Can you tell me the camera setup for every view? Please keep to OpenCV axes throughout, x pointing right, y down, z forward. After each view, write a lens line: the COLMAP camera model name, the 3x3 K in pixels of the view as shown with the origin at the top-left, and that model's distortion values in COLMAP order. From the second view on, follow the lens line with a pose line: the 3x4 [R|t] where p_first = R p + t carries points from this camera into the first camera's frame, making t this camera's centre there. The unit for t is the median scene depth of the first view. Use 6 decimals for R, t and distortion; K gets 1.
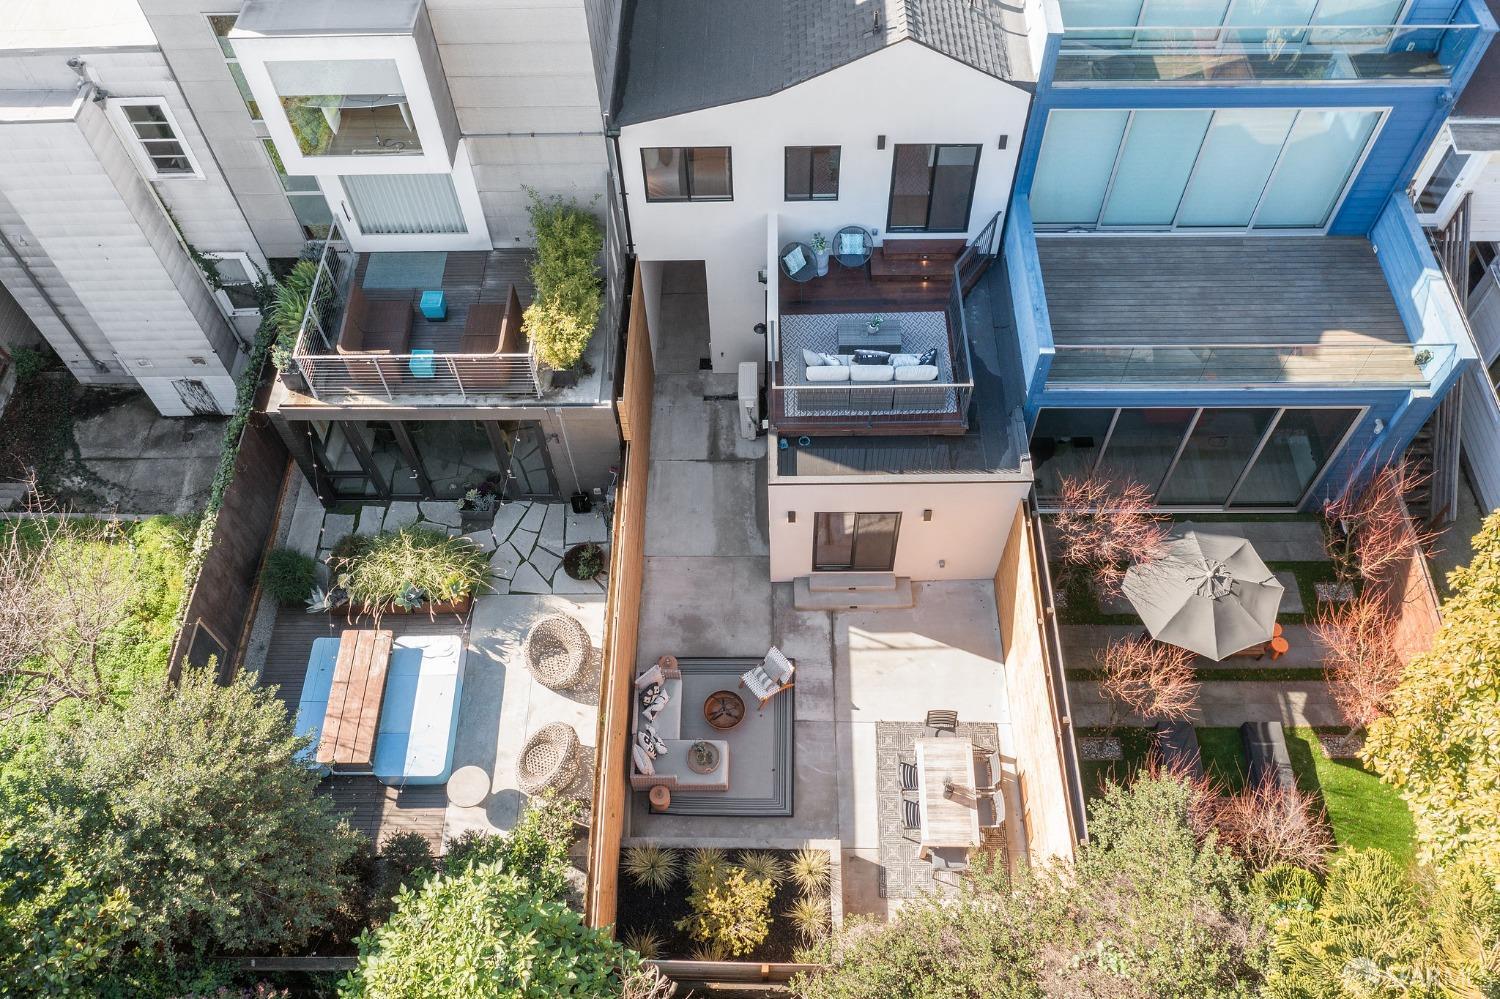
lens RADIAL K [[1174.5, 0, 750.0], [0, 1174.5, 499.5], [0, 0, 1]] dist [-0.007654, -0.003243]
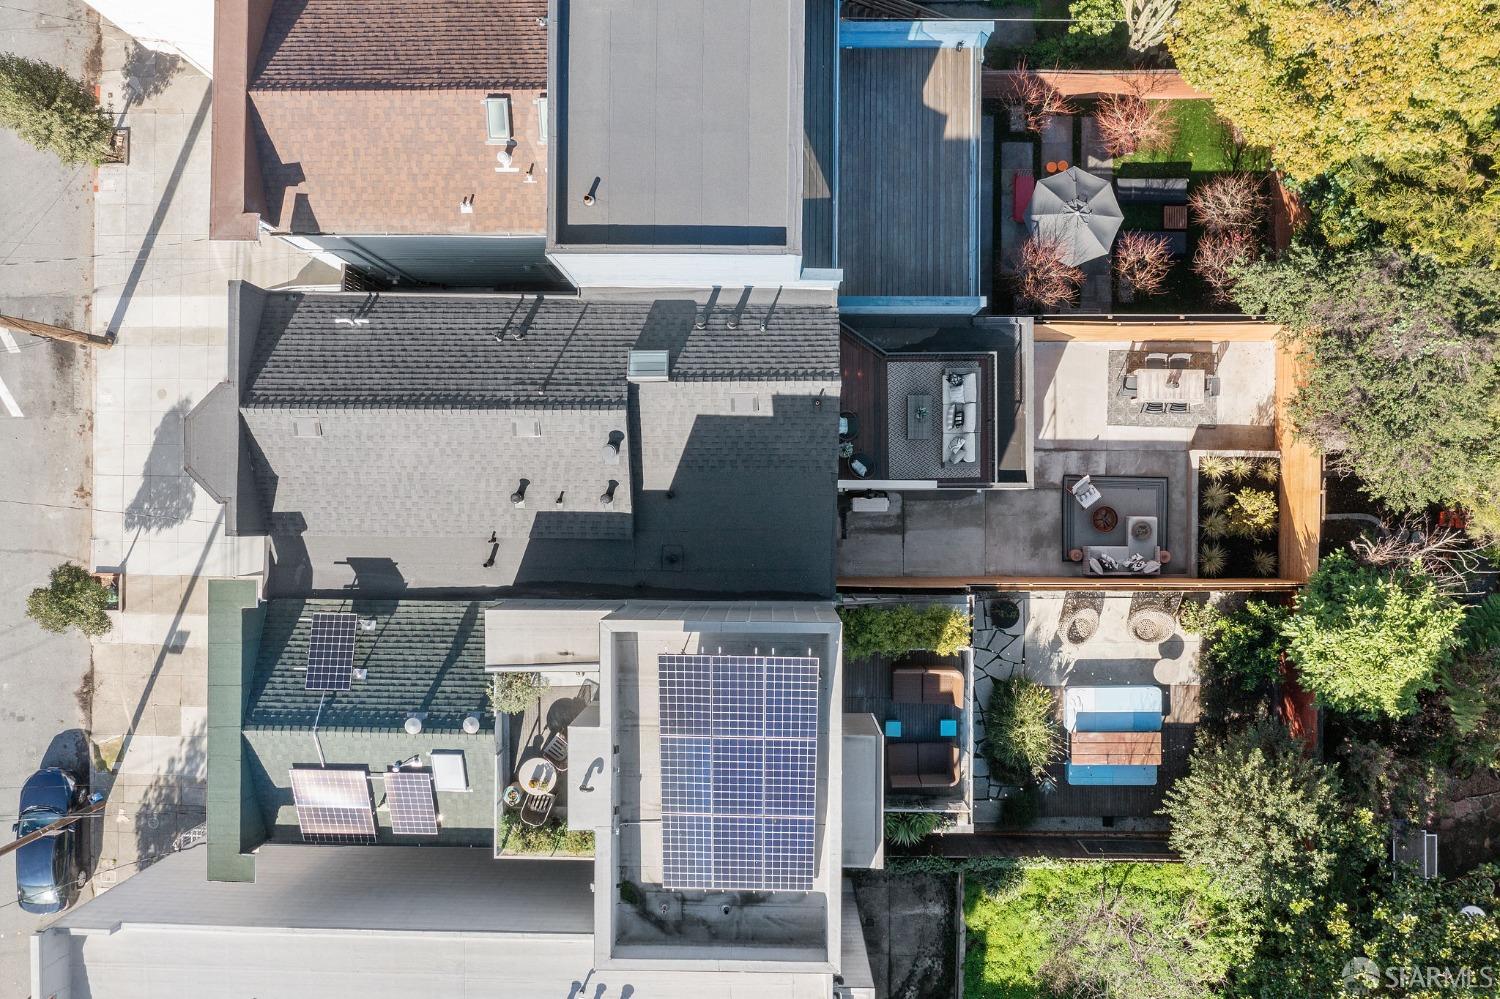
lens RADIAL K [[1174.5, 0, 750.0], [0, 1174.5, 499.5], [0, 0, 1]] dist [-0.007654, -0.003243]
pose [[-0.003581, -0.999574, 0.028956, -0.040209], [0.846339, 0.012394, 0.532500, -1.098527], [-0.532632, 0.026414, 0.845935, -0.097896]]
